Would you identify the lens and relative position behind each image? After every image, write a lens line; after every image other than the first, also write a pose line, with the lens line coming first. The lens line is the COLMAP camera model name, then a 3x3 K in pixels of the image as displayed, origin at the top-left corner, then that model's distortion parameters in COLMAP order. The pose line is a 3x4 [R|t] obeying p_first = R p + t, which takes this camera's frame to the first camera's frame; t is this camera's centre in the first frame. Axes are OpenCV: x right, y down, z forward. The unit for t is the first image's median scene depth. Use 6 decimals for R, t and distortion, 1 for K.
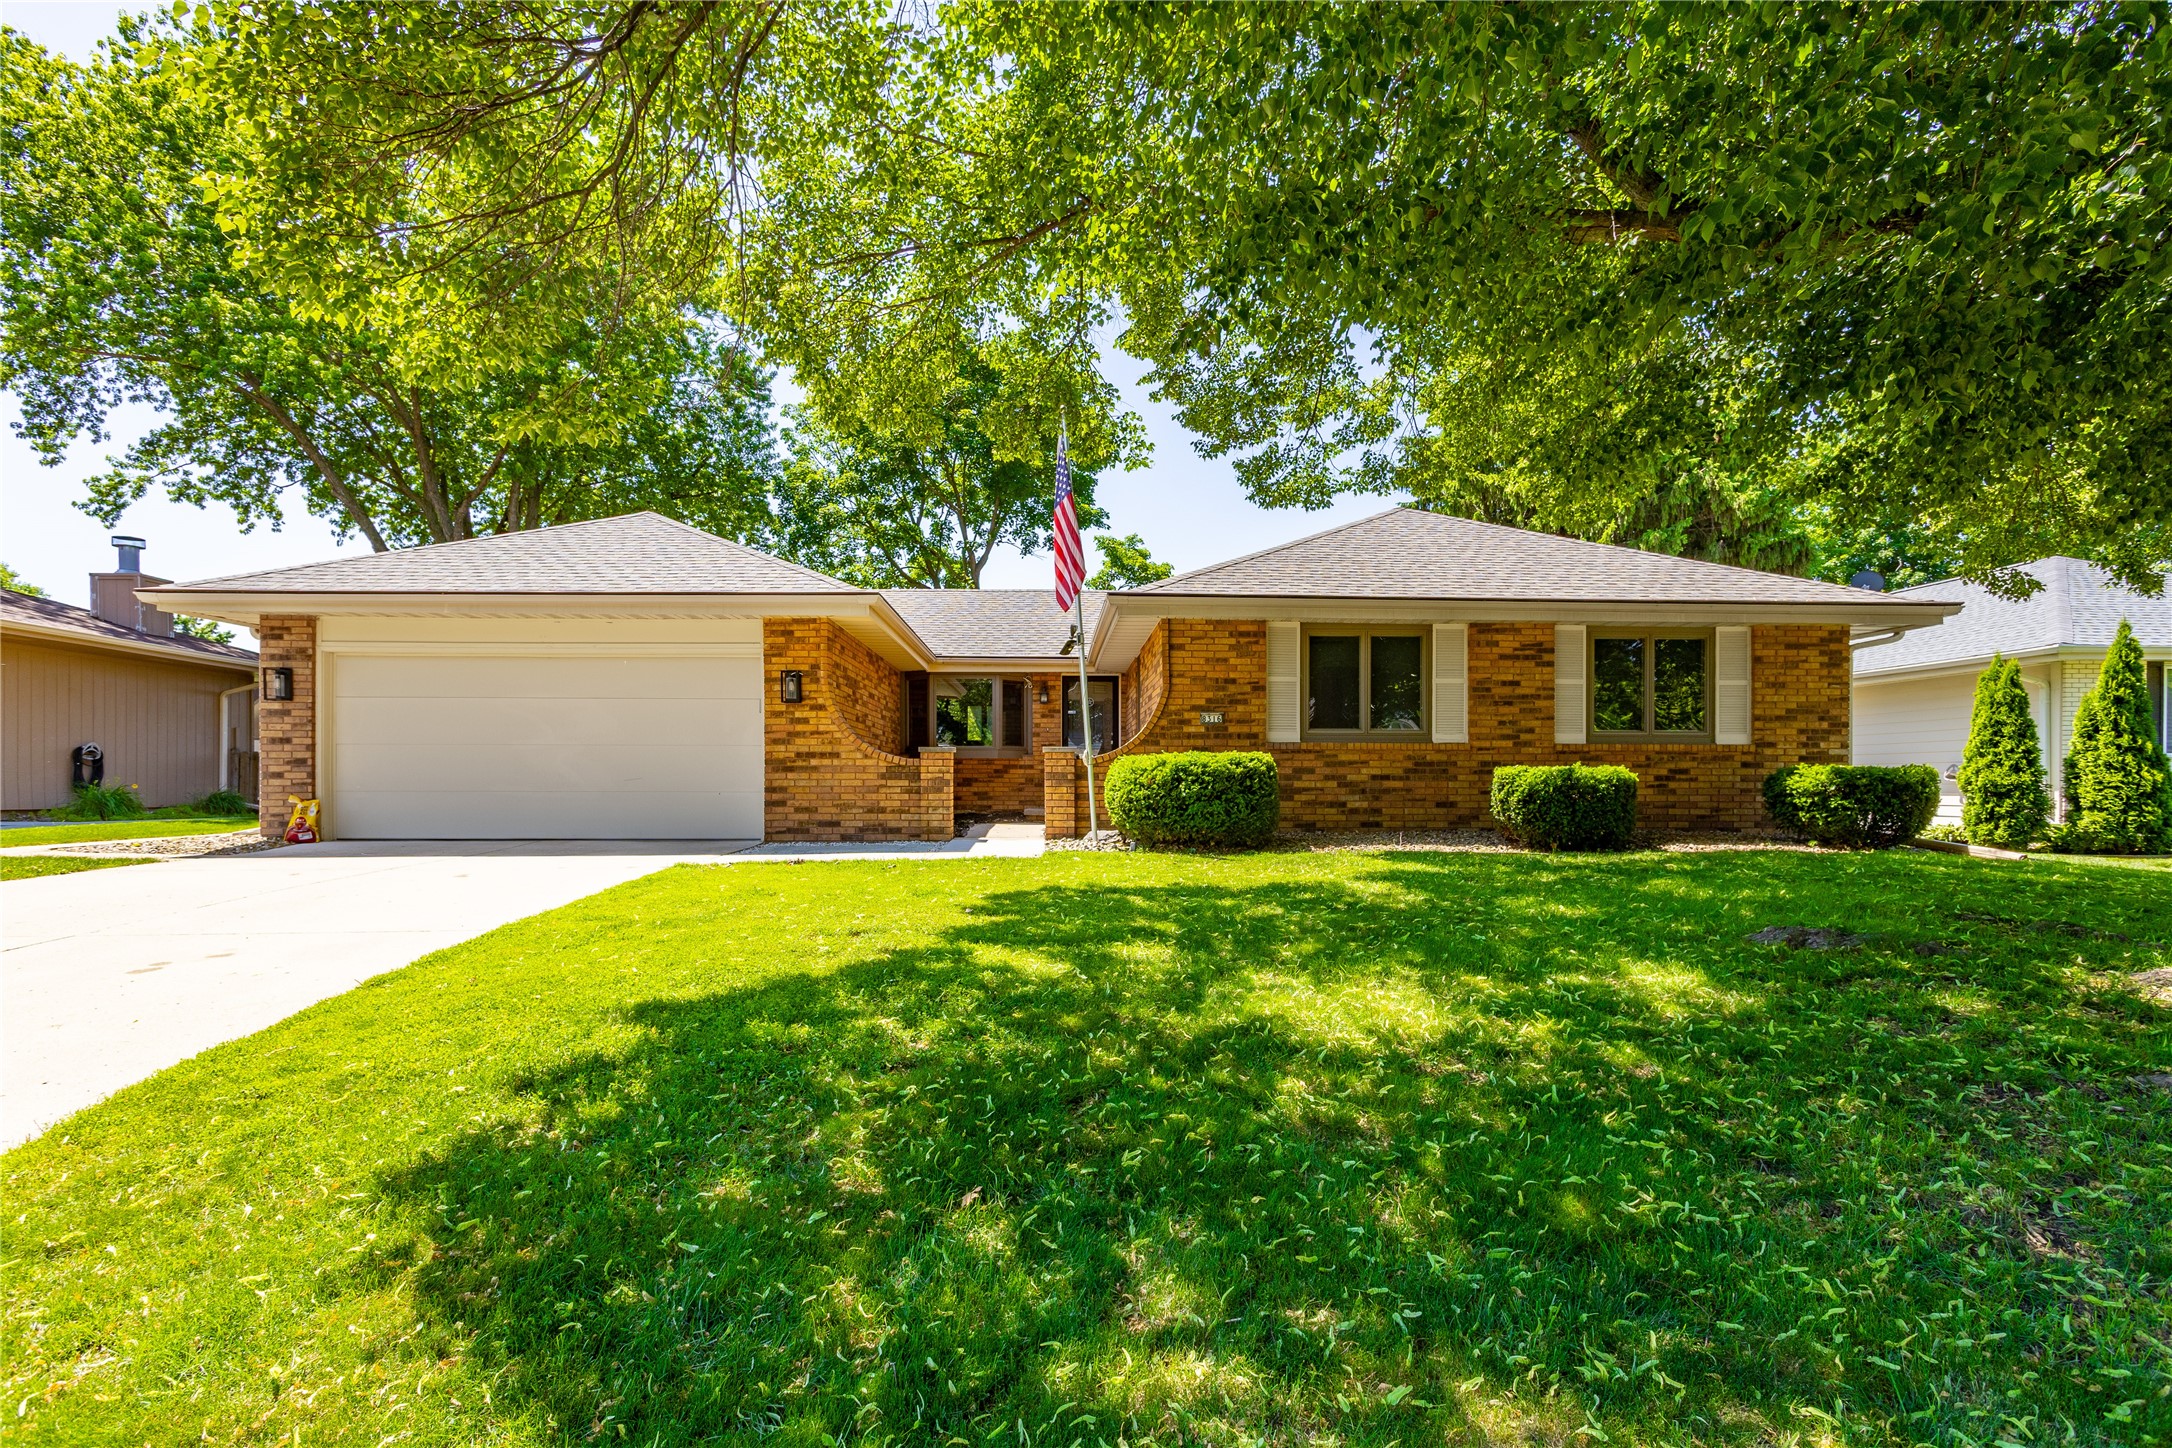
lens RADIAL K [[1045.9, 0, 1086.0], [0, 1045.9, 724.0], [0, 0, 1]] dist [0.024620, -0.000818]
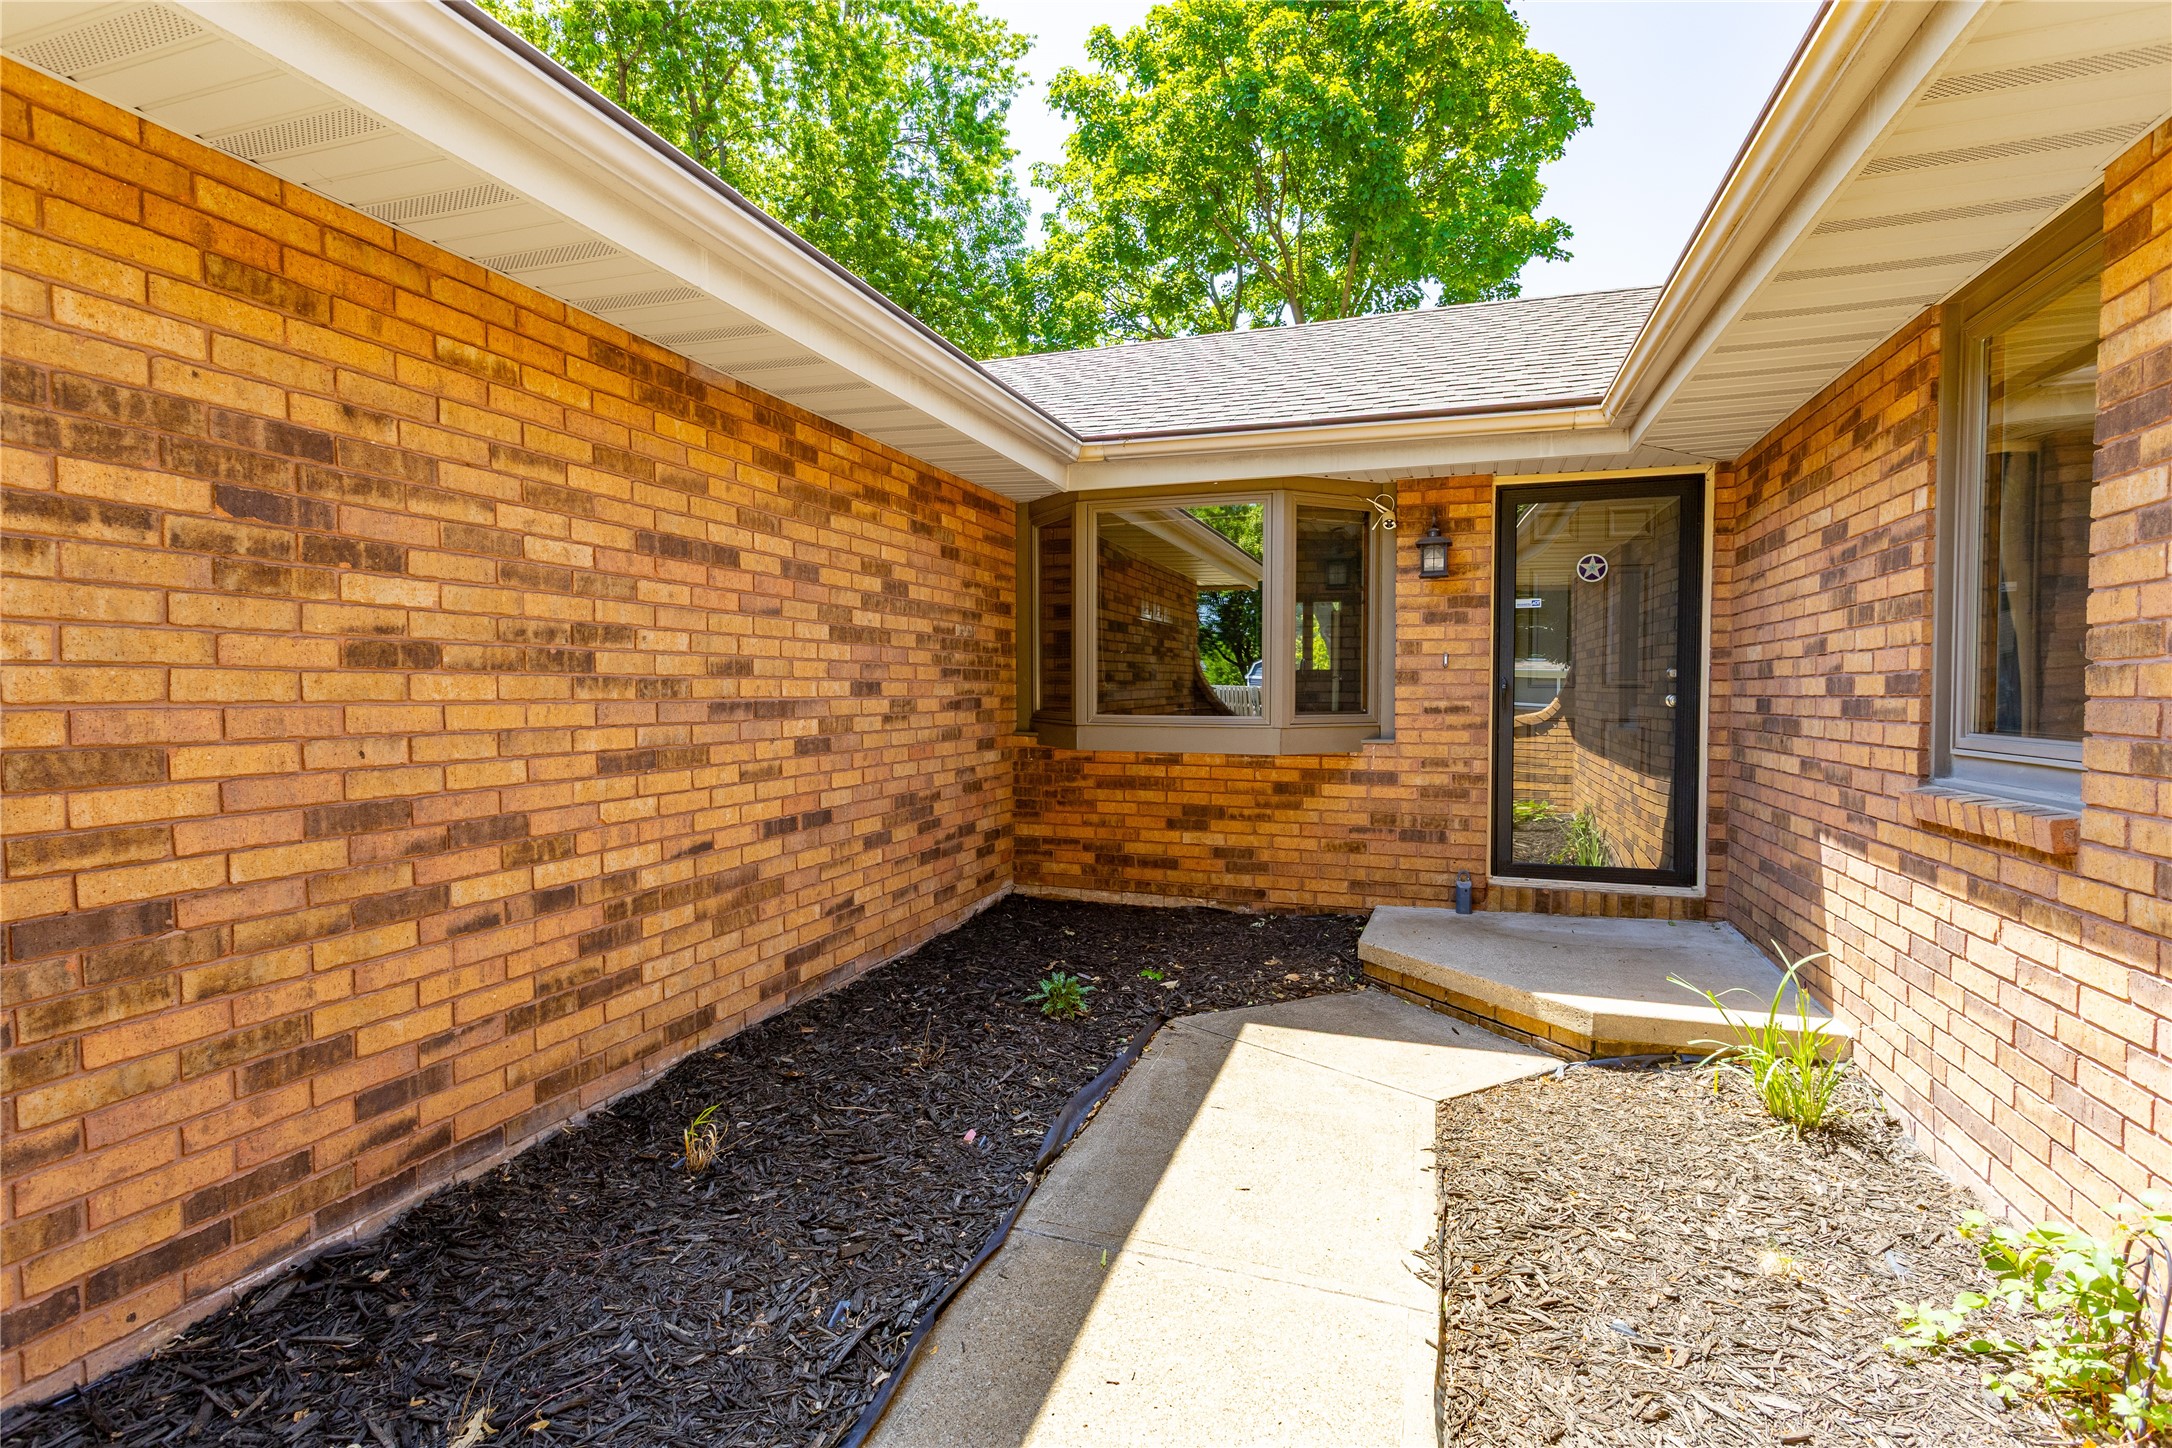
lens RADIAL K [[1045.9, 0, 1086.0], [0, 1045.9, 724.0], [0, 0, 1]] dist [0.024620, -0.000818]
pose [[0.936410, 0.013003, -0.350667, -0.026326], [0.016974, 0.996465, 0.082275, -0.003336], [0.350497, -0.082995, 0.932879, 0.652829]]
